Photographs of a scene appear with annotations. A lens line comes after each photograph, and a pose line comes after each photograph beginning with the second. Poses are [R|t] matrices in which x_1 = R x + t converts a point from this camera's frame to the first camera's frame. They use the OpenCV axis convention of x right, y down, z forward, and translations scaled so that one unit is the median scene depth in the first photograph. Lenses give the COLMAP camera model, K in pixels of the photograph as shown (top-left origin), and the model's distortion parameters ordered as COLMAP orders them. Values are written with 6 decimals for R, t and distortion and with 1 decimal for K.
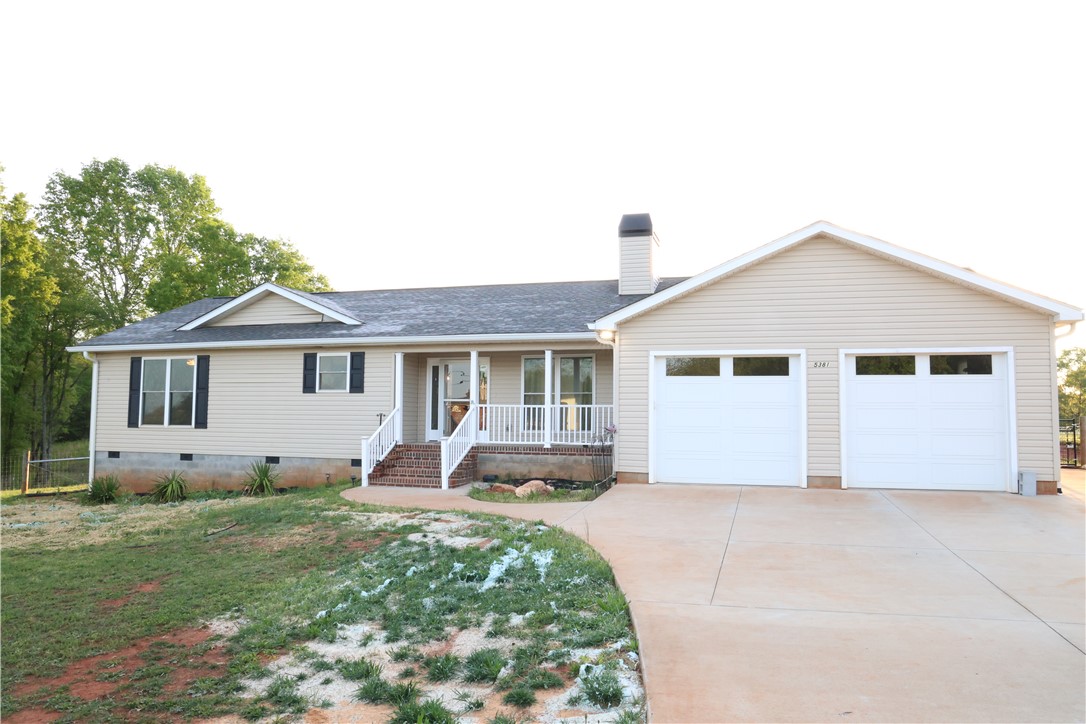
lens RADIAL K [[741.7, 0, 548.7], [0, 741.7, 361.3], [0, 0, 1]] dist [-0.099658, 0.069640]
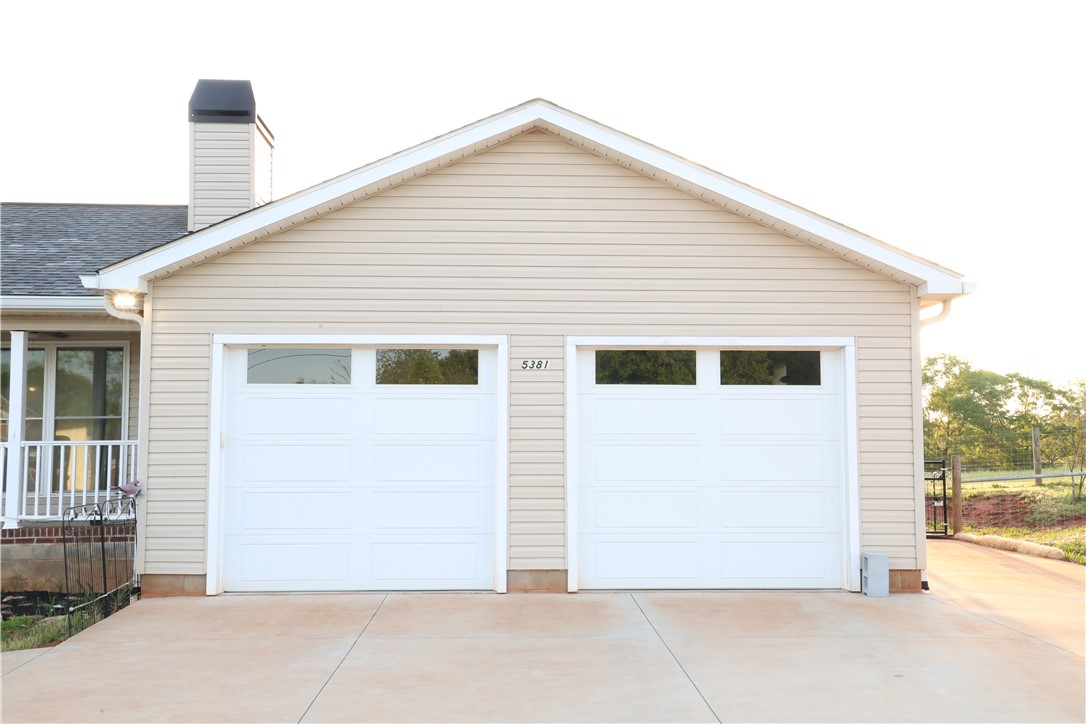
lens RADIAL K [[1202.4, 0, 543.0], [0, 1202.4, 362.0], [0, 0, 1]] dist [0.074163, 0.014570]
pose [[0.950648, 0.013532, 0.309977, 0.094831], [-0.012233, 0.999906, -0.006134, 0.007674], [-0.310031, 0.002039, 0.950724, 0.137146]]
